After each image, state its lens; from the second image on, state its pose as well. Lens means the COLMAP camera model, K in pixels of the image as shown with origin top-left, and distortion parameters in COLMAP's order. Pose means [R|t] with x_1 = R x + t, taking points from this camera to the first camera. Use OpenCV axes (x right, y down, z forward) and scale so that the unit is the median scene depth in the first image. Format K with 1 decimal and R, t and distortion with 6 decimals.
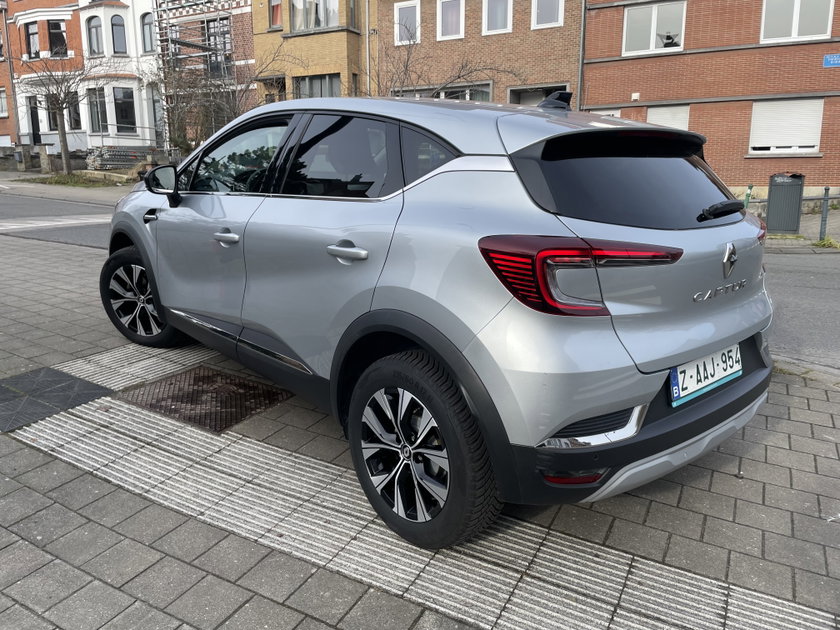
lens RADIAL K [[640.2, 0, 417.3], [0, 640.2, 300.2], [0, 0, 1]] dist [0.081788, -0.109675]
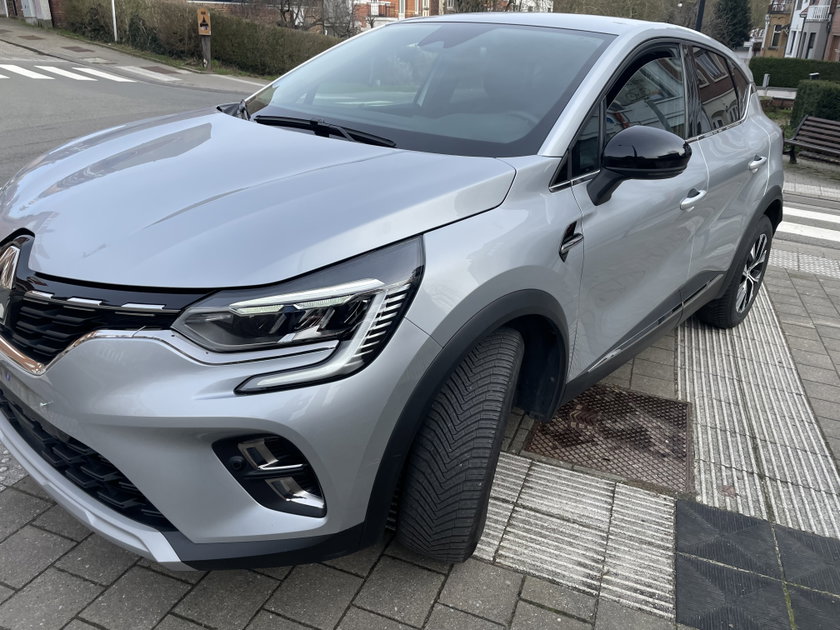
lens RADIAL K [[640.2, 0, 428.2], [0, 640.2, 313.9], [0, 0, 1]] dist [0.081788, -0.109675]
pose [[-0.135633, -0.410889, 0.901540, -1.003790], [0.160590, 0.888798, 0.429242, -0.355329], [-0.977658, 0.202997, -0.054566, 1.338133]]
